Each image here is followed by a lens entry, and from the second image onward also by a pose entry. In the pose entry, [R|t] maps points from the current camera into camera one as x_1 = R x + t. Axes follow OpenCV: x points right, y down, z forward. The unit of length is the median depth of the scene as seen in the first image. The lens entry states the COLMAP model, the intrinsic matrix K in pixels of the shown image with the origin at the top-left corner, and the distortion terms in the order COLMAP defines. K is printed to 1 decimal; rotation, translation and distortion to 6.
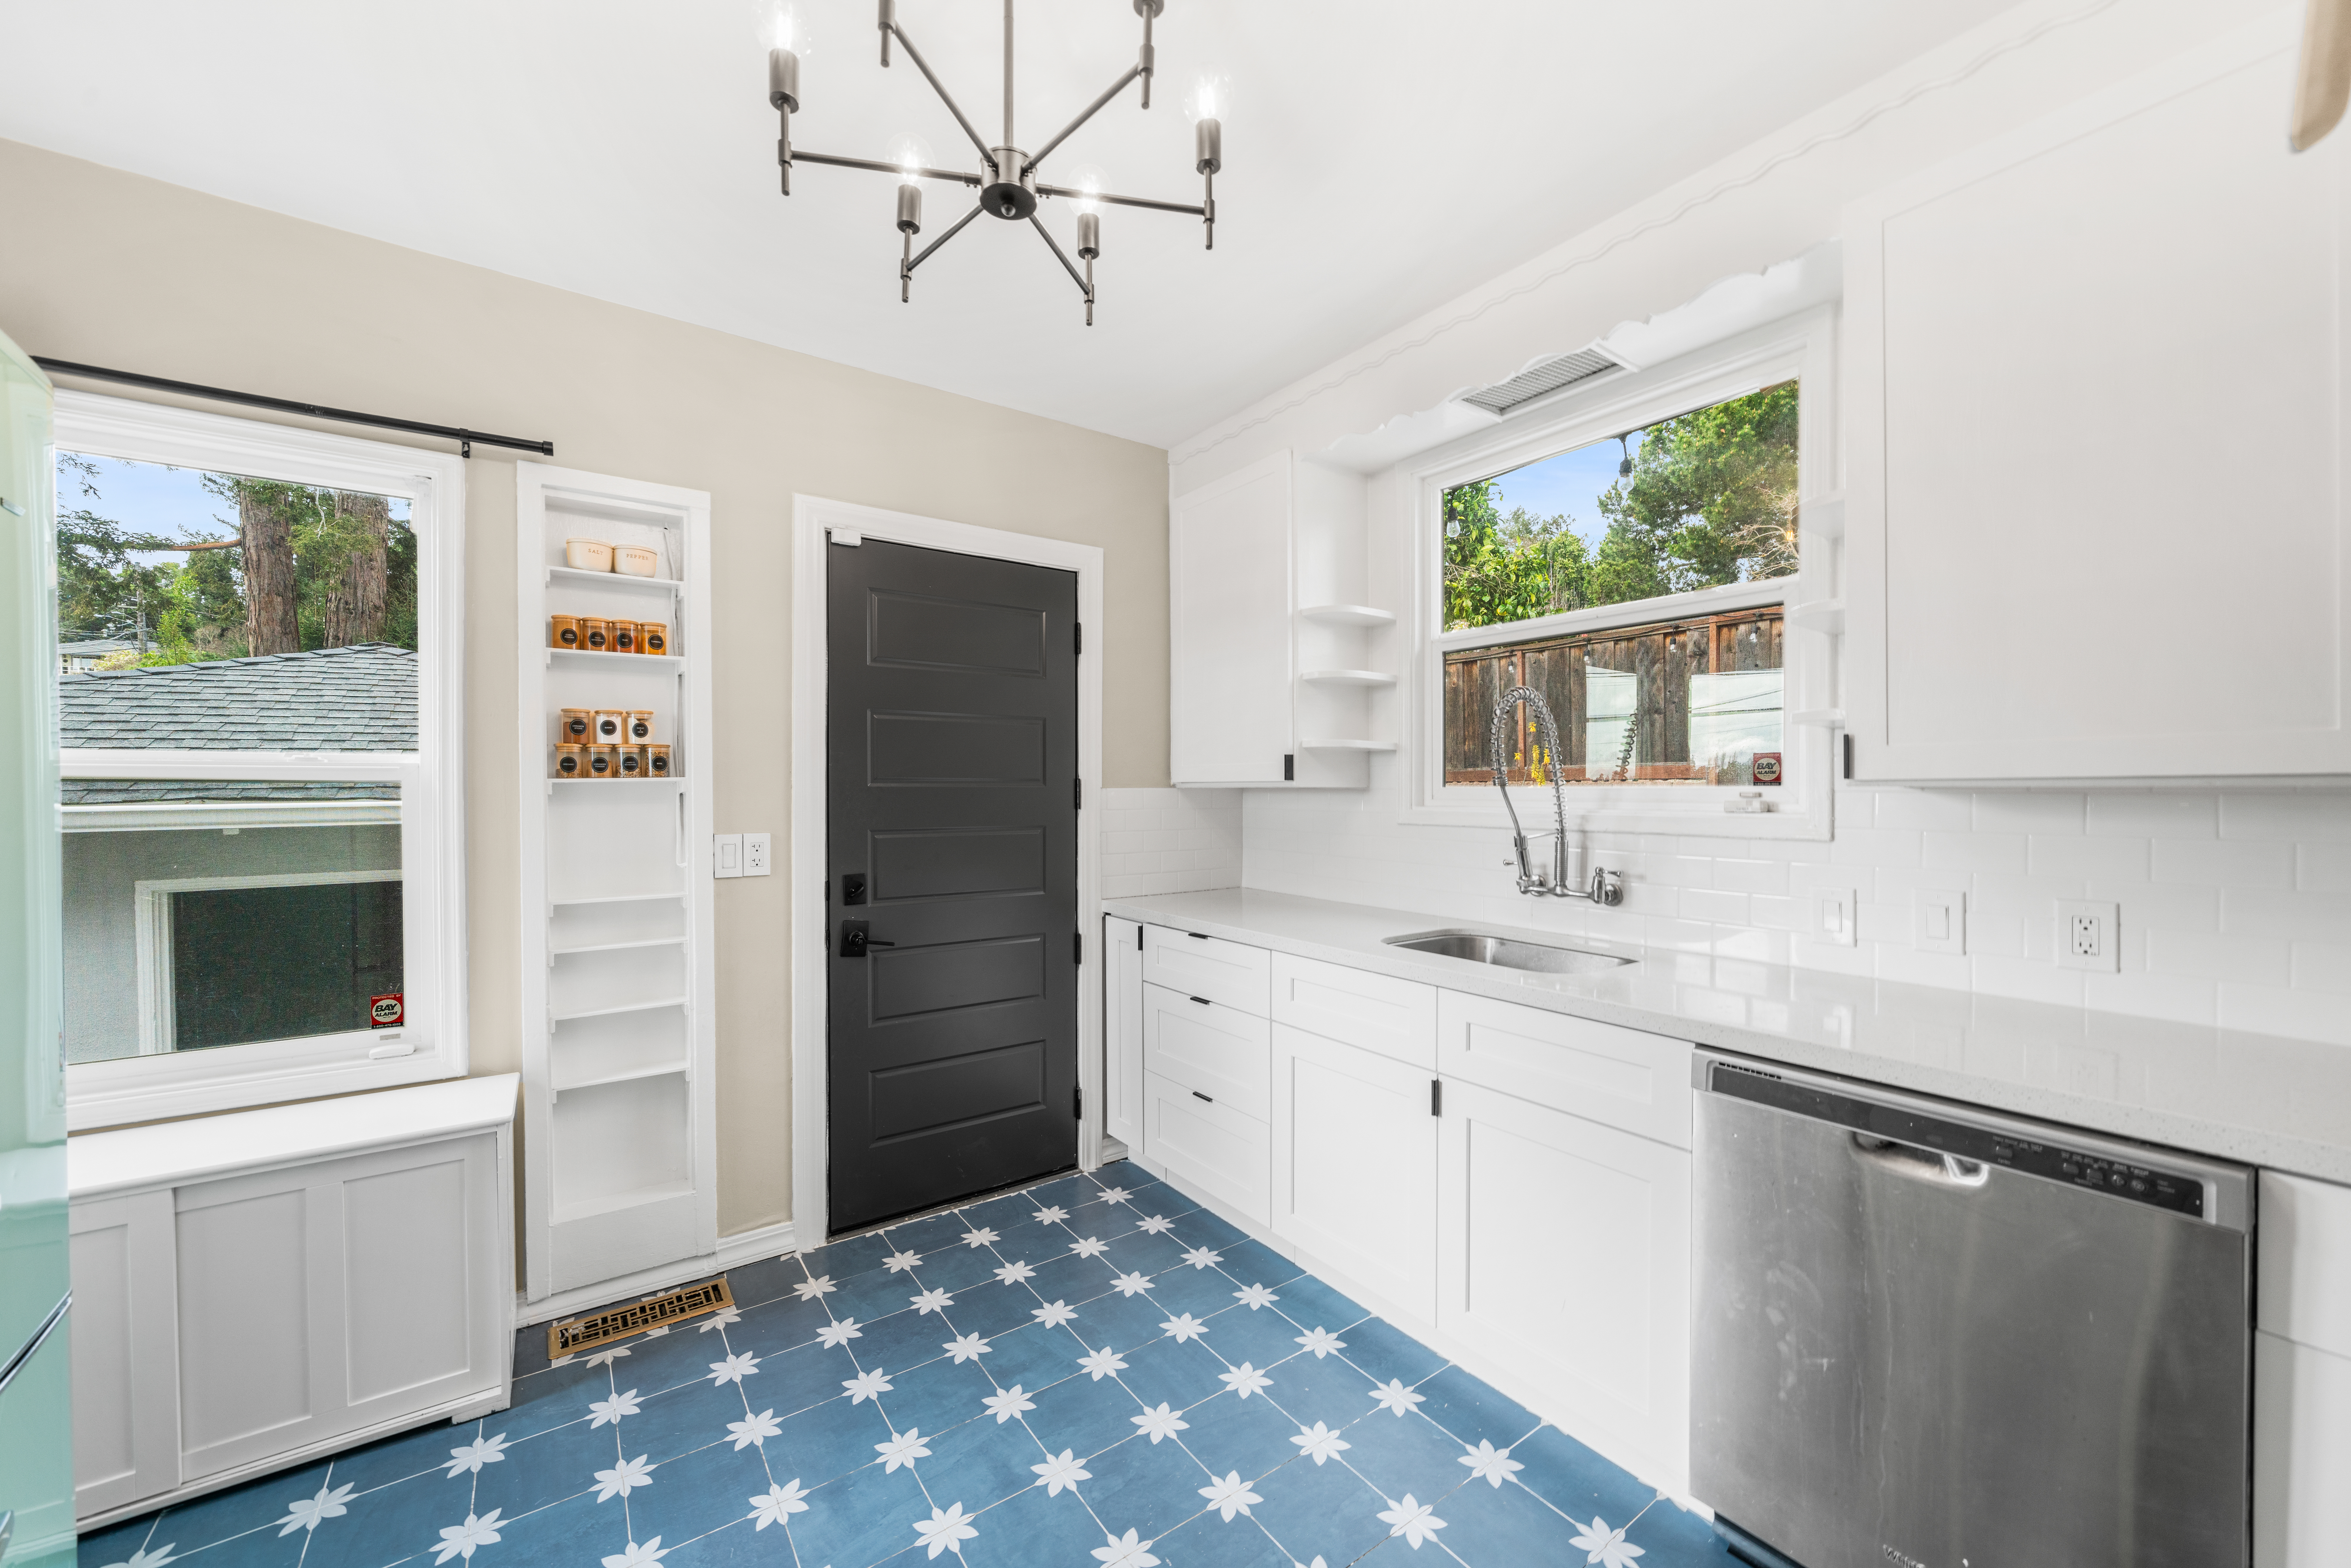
lens RADIAL K [[883.1, 0, 1165.6], [0, 883.1, 787.7], [0, 0, 1]] dist [-0.000816, -0.000152]
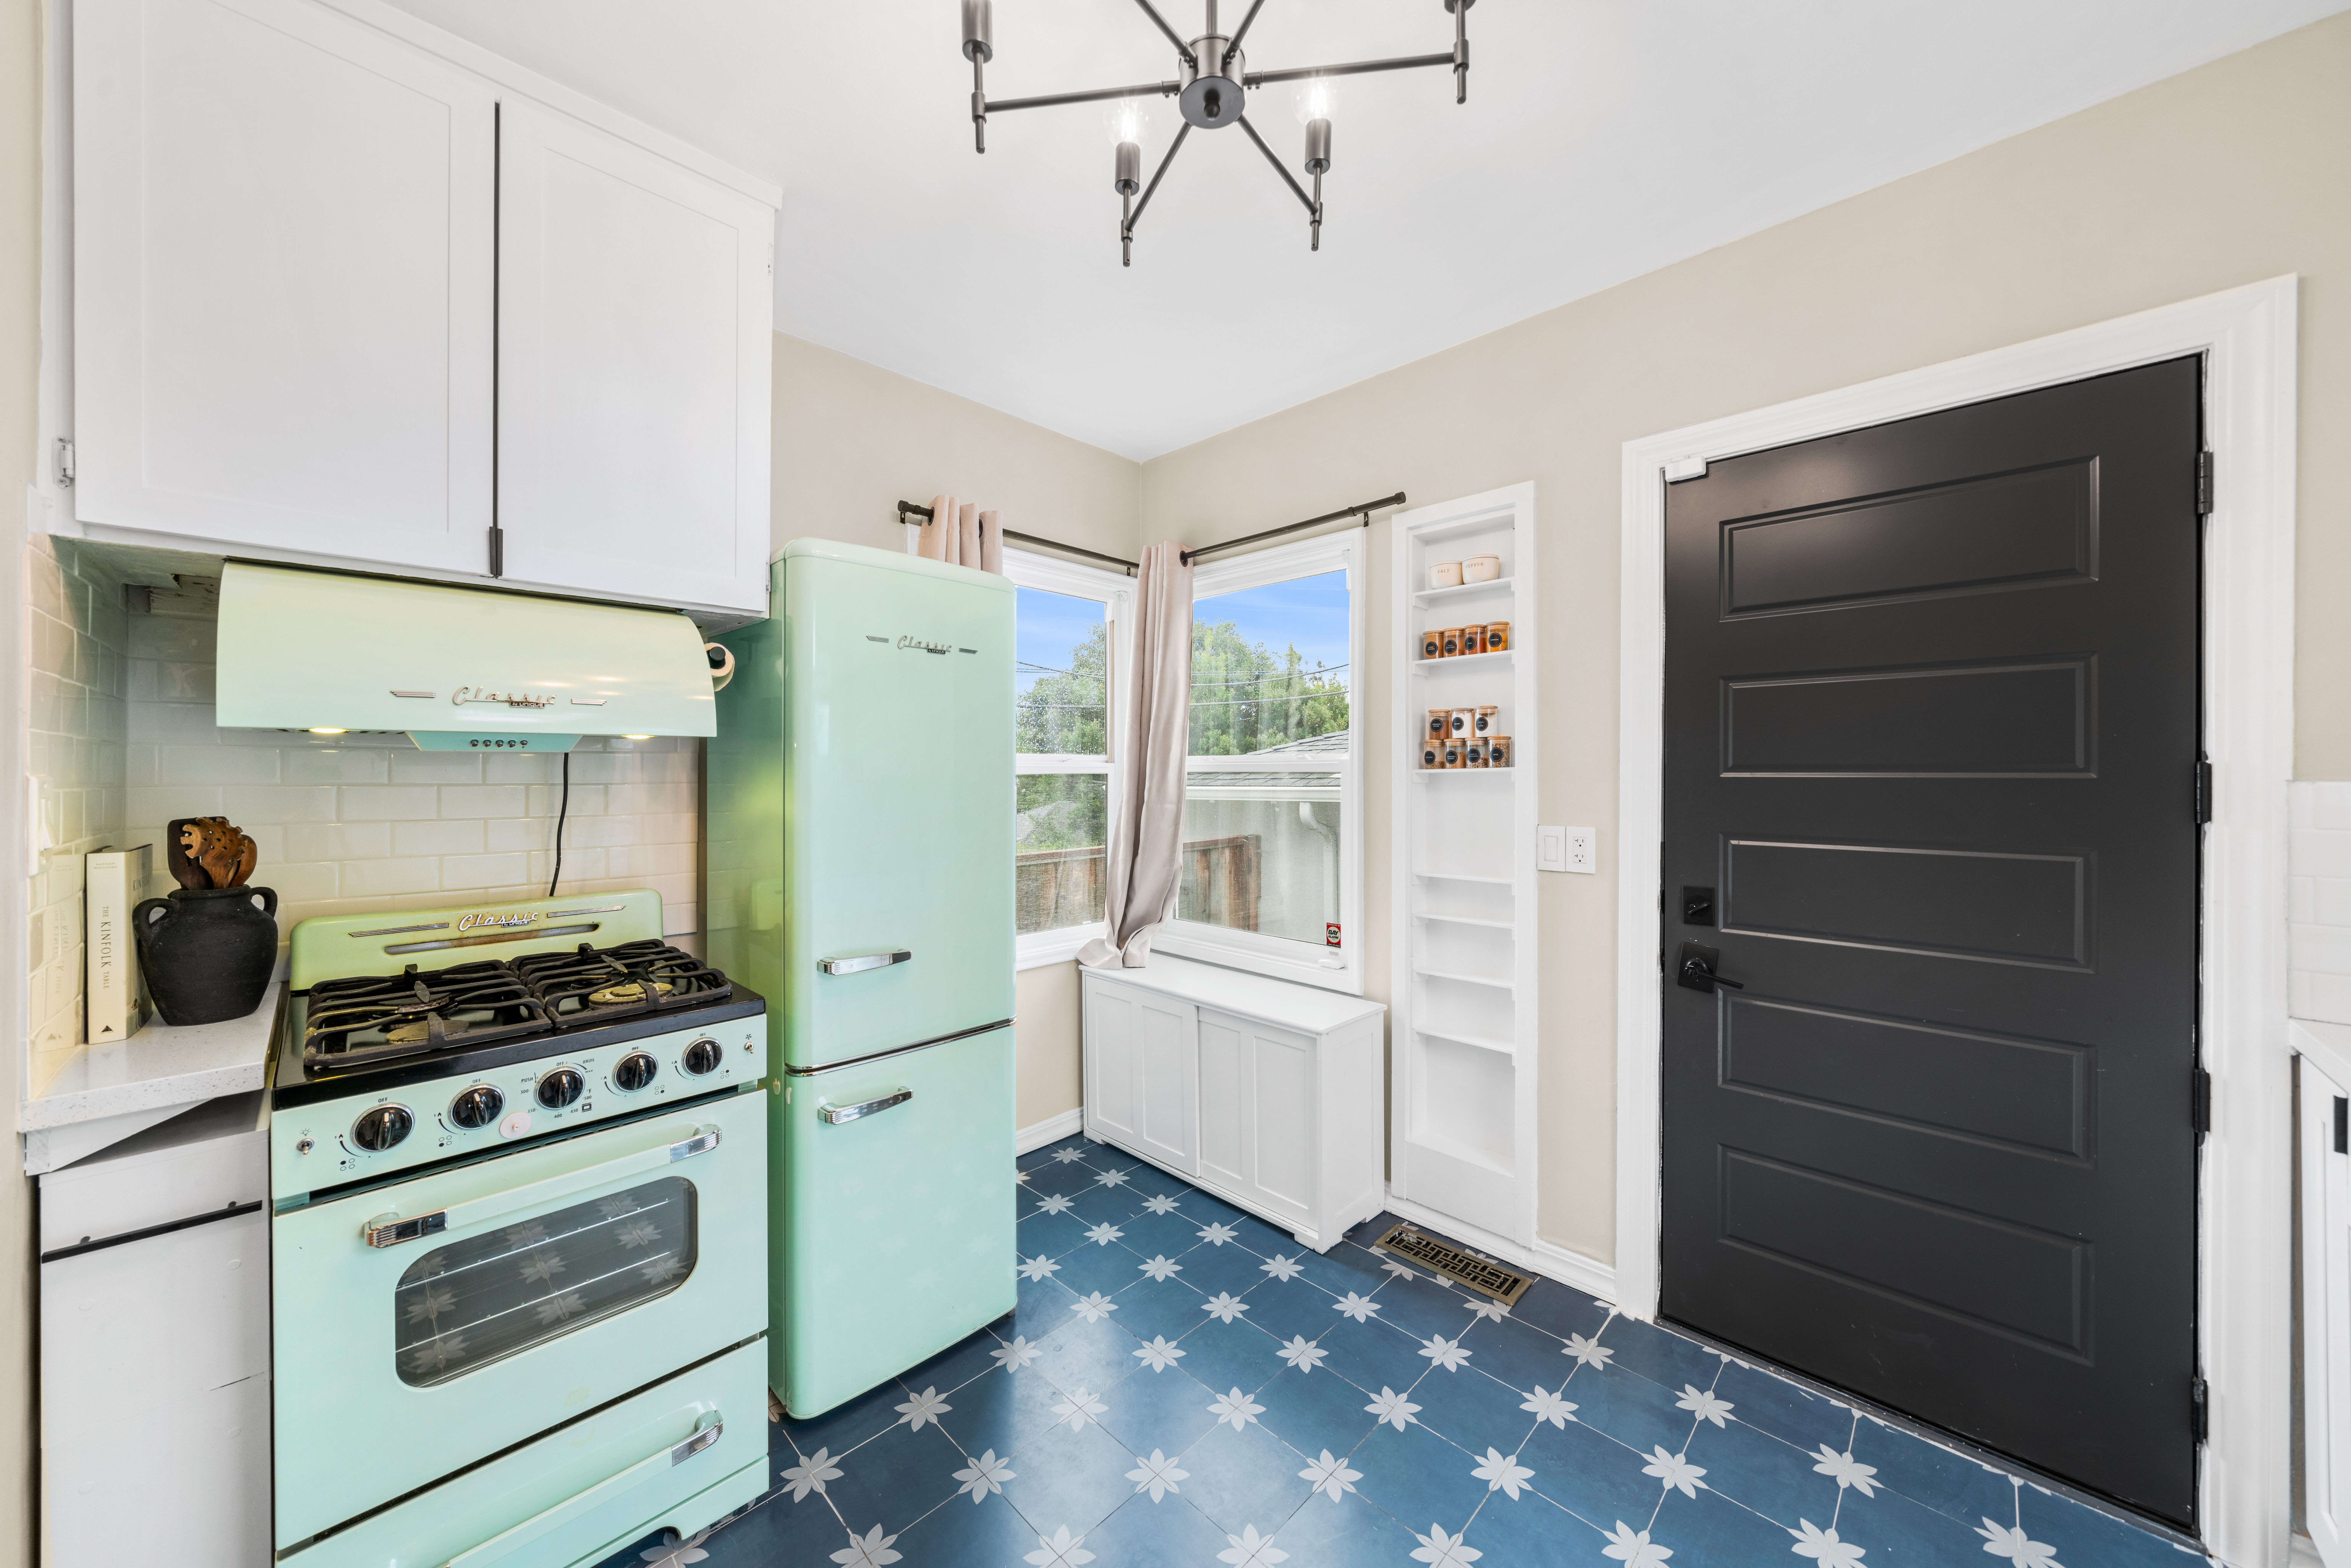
lens RADIAL K [[832.9, 0, 1194.3], [0, 832.9, 774.4], [0, 0, 1]] dist [-0.009181, 0.003107]
pose [[0.193463, -0.002665, -0.981104, 0.349226], [-0.006338, 0.999972, -0.003966, 0.002790], [0.981087, 0.006985, 0.193441, 0.479445]]
